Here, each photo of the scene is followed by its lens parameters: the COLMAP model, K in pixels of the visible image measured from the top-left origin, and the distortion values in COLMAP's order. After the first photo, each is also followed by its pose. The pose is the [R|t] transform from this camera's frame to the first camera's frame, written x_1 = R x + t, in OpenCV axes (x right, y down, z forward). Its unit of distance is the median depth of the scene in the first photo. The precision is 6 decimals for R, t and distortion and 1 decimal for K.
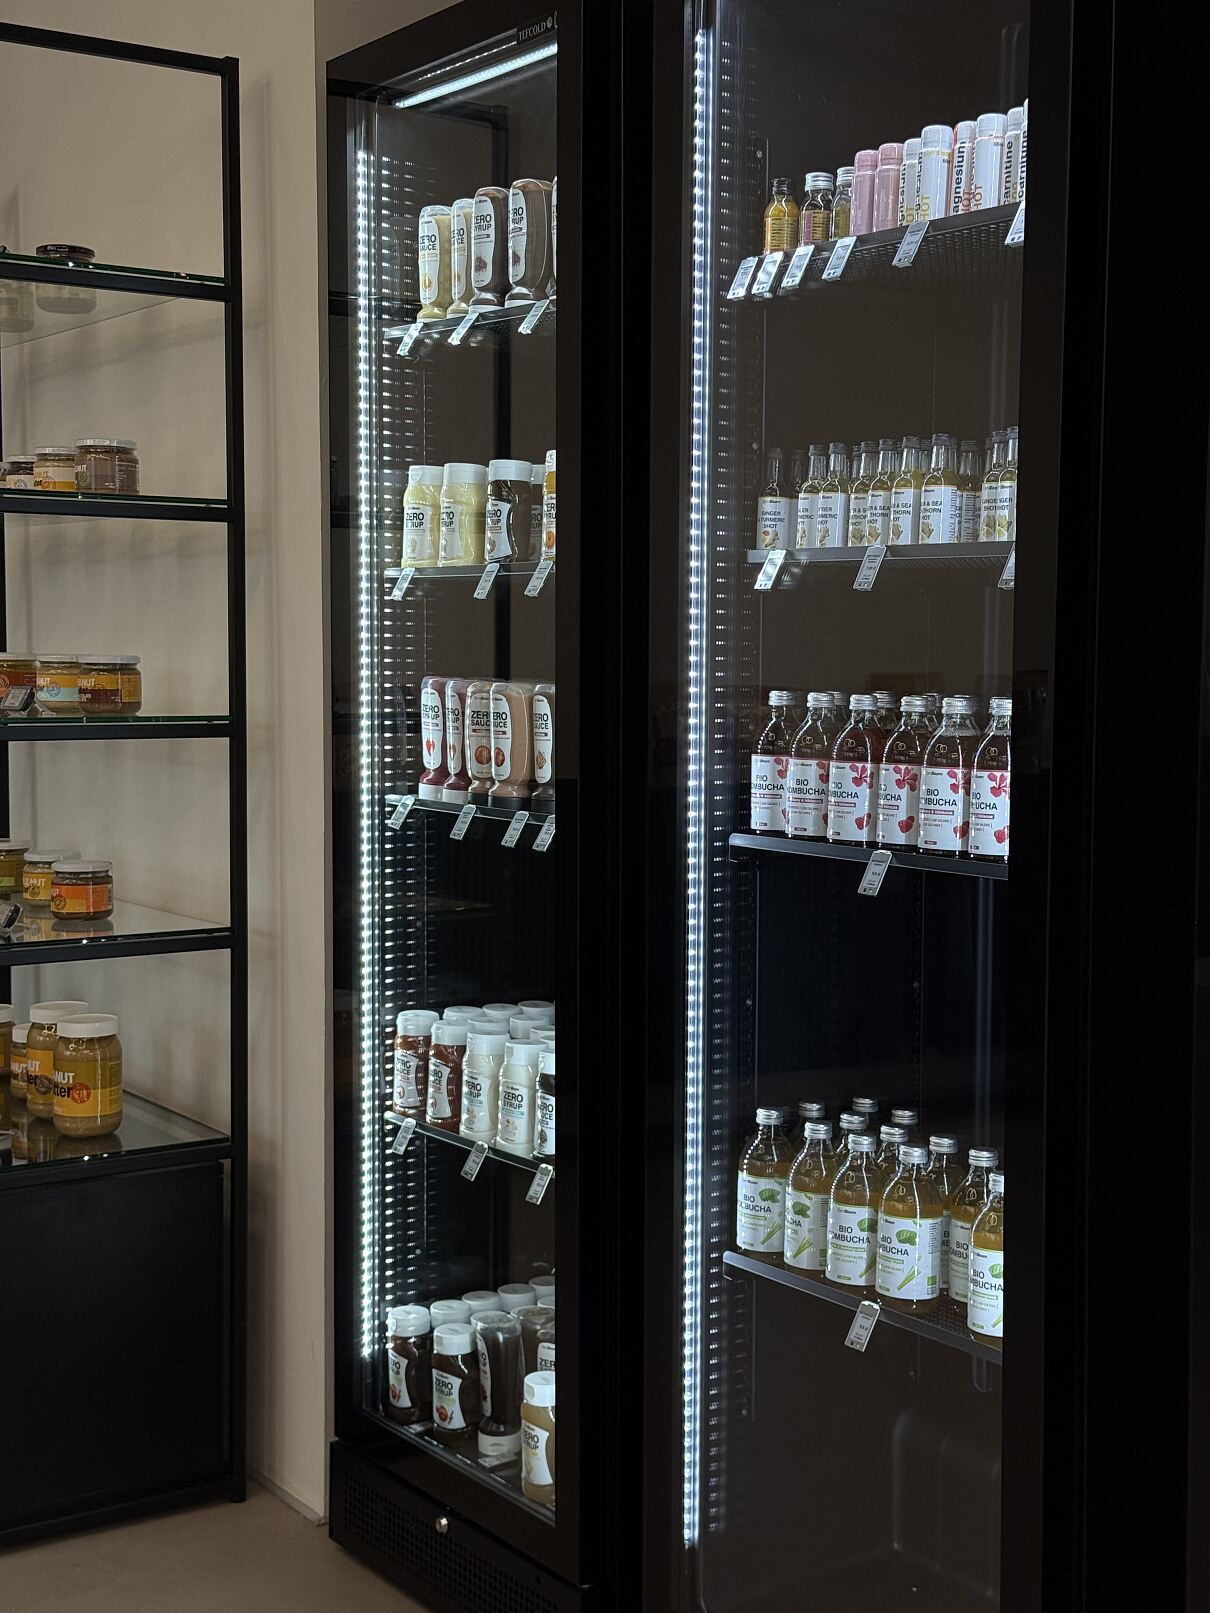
lens RADIAL K [[2234.6, 0, 602.5], [0, 2234.6, 808.6], [0, 0, 1]] dist [0.062901, -0.043441]
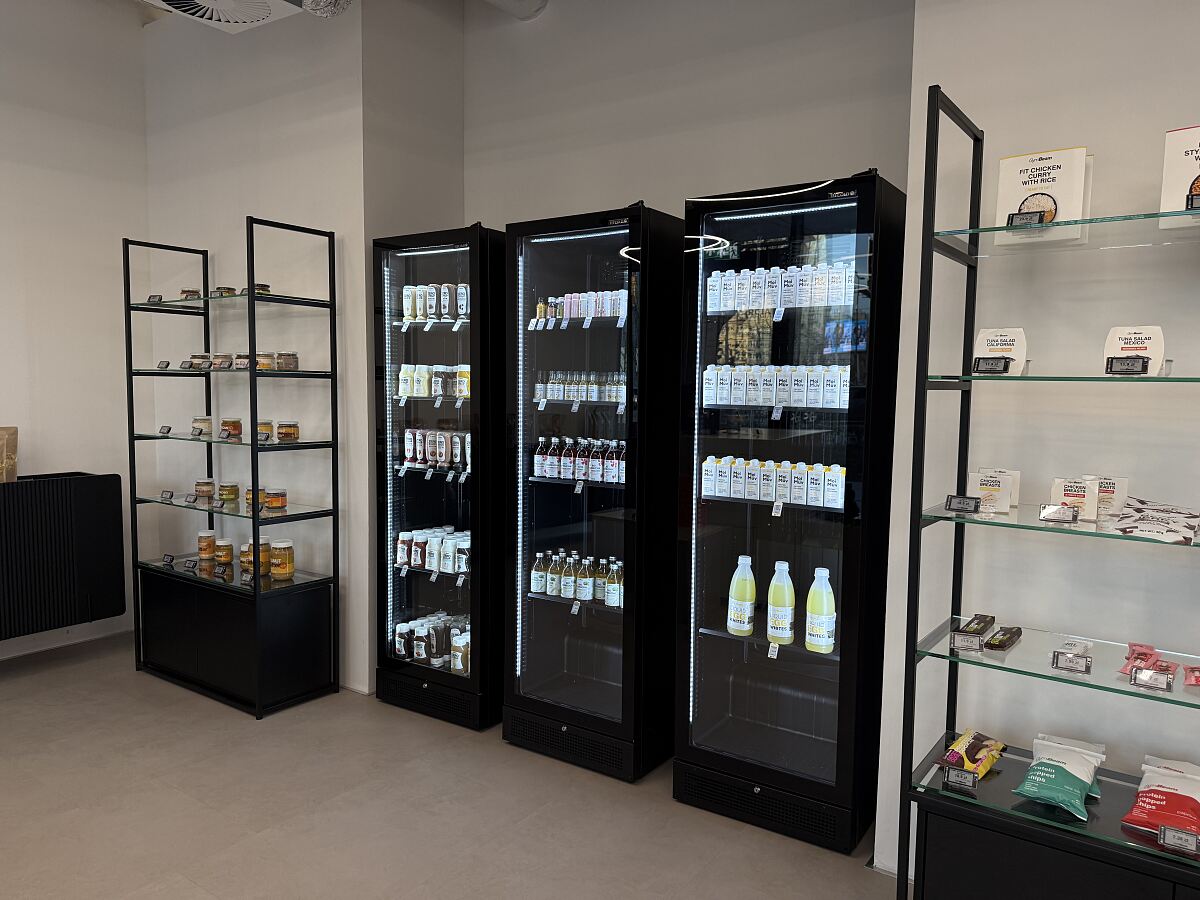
lens RADIAL K [[865.4, 0, 600.9], [0, 865.4, 452.0], [0, 0, 1]] dist [0.000921, -0.007873]
pose [[0.932846, -0.025312, 0.359386, -0.288071], [0.022067, 0.999670, 0.013130, -0.038595], [-0.359600, -0.004318, 0.933097, -0.292731]]
